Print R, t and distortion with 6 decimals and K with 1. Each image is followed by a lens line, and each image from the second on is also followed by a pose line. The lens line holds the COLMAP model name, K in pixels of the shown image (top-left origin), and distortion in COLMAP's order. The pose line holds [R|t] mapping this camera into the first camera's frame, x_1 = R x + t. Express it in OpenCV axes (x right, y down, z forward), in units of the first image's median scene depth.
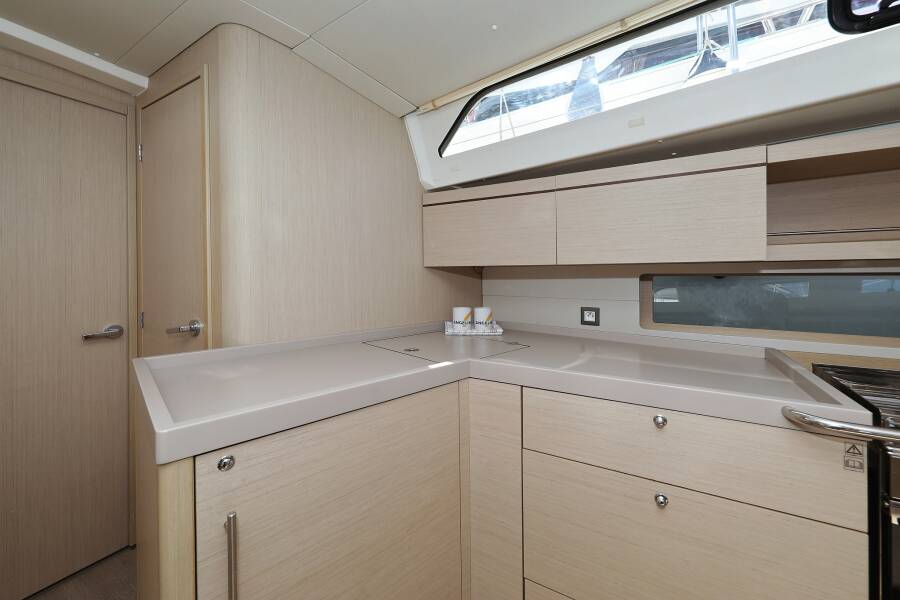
lens RADIAL K [[366.5, 0, 403.7], [0, 366.5, 268.3], [0, 0, 1]] dist [0.000741, 0.000011]
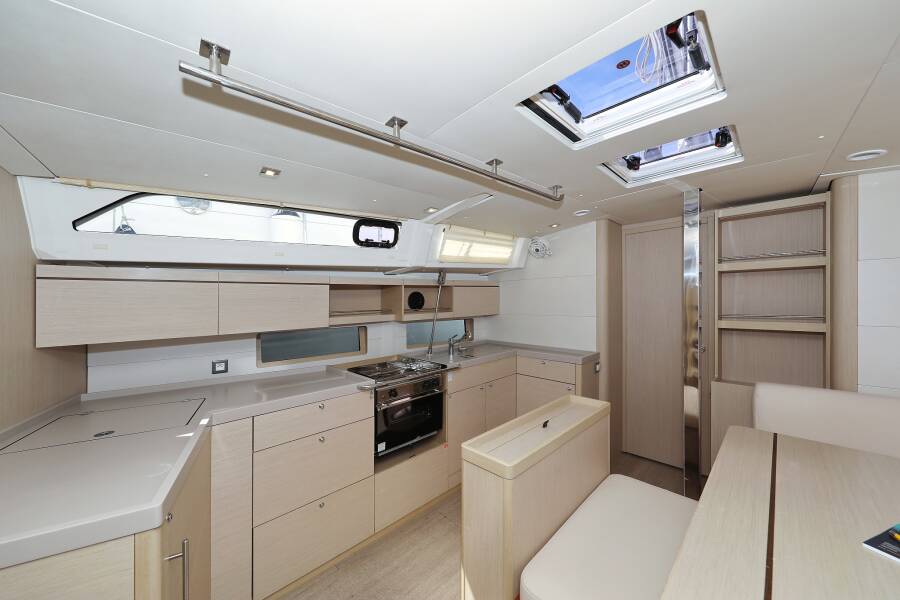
lens RADIAL K [[321.3, 0, 494.3], [0, 321.3, 300.2], [0, 0, 1]] dist [0.000385, -0.000010]
pose [[0.114316, 0.003607, 0.993438, -0.648067], [-0.010173, 0.999945, -0.002460, -0.143159], [-0.993392, -0.009825, 0.114347, -0.180360]]
